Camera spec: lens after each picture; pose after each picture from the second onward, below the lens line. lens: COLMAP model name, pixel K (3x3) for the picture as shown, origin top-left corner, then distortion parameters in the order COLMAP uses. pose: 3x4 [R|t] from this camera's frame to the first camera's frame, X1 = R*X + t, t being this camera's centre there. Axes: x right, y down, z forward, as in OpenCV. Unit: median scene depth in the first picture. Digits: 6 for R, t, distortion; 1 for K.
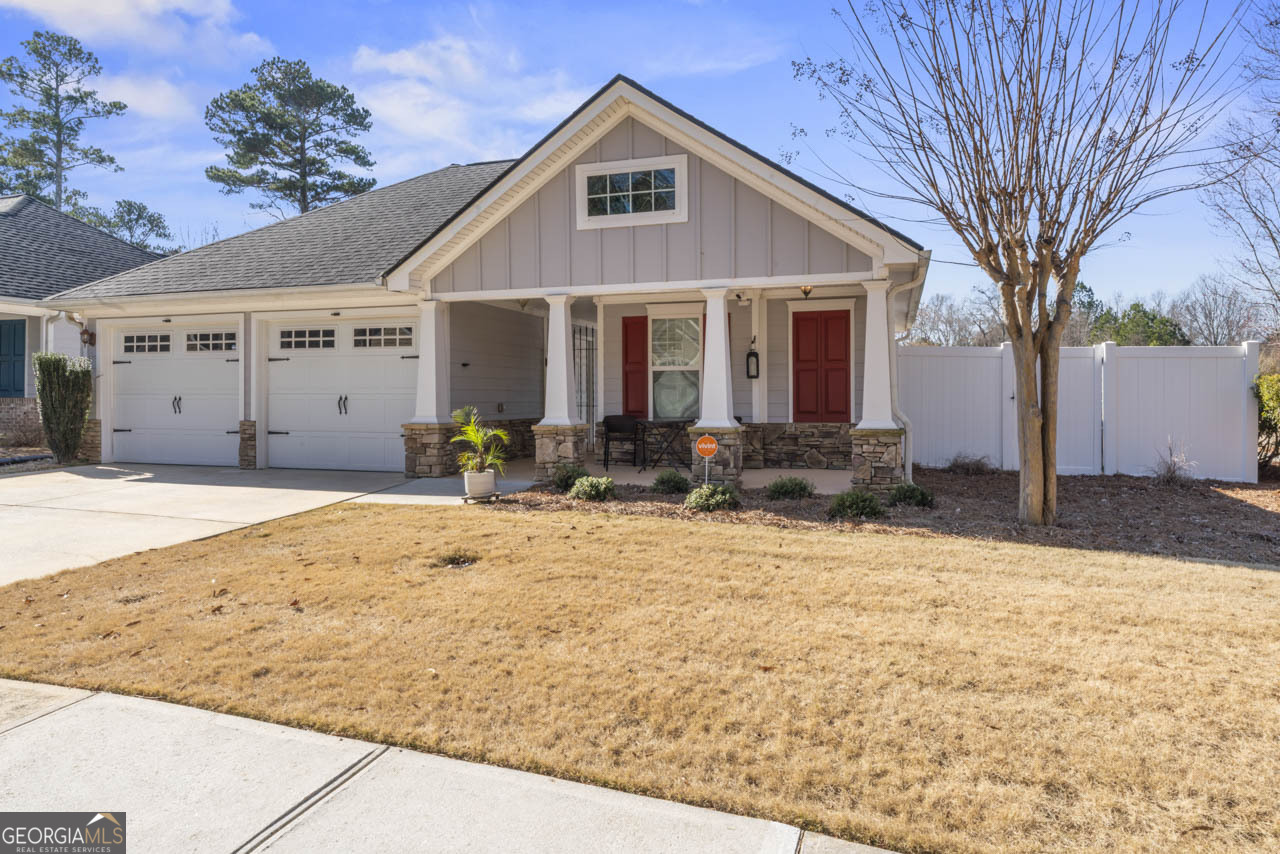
lens RADIAL K [[796.0, 0, 648.4], [0, 796.0, 392.7], [0, 0, 1]] dist [0.003941, -0.005994]
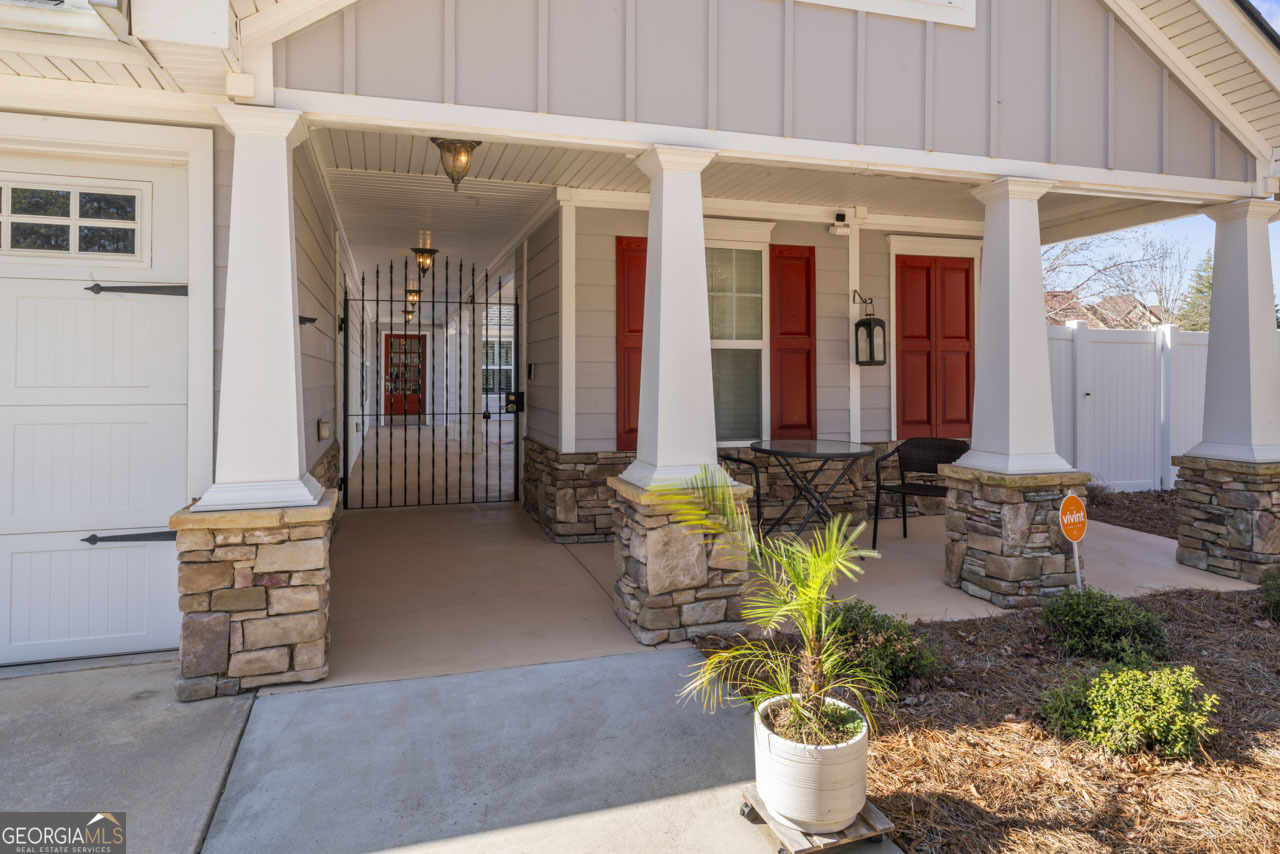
lens RADIAL K [[796.0, 0, 635.1], [0, 796.0, 363.4], [0, 0, 1]] dist [0.003941, -0.005994]
pose [[0.814671, 0.010087, 0.579835, -0.289263], [-0.003119, 0.999910, -0.013013, -0.010532], [-0.579914, 0.008793, 0.814630, 0.567755]]
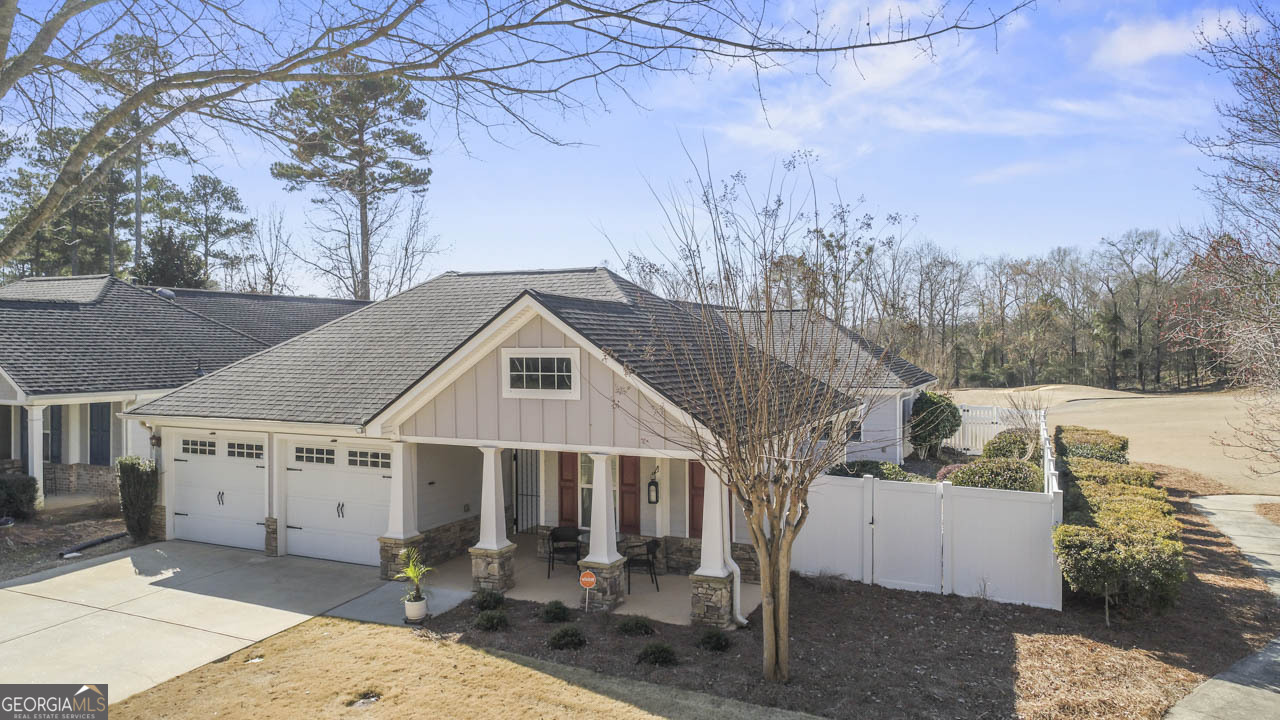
lens RADIAL K [[878.3, 0, 640.7], [0, 878.3, 356.2], [0, 0, 1]] dist [-0.001758, 0.001960]
pose [[0.992617, 0.001561, -0.121283, 0.244139], [0.000495, 0.999857, 0.016919, -0.237388], [0.121292, -0.016854, 0.992474, -0.306524]]
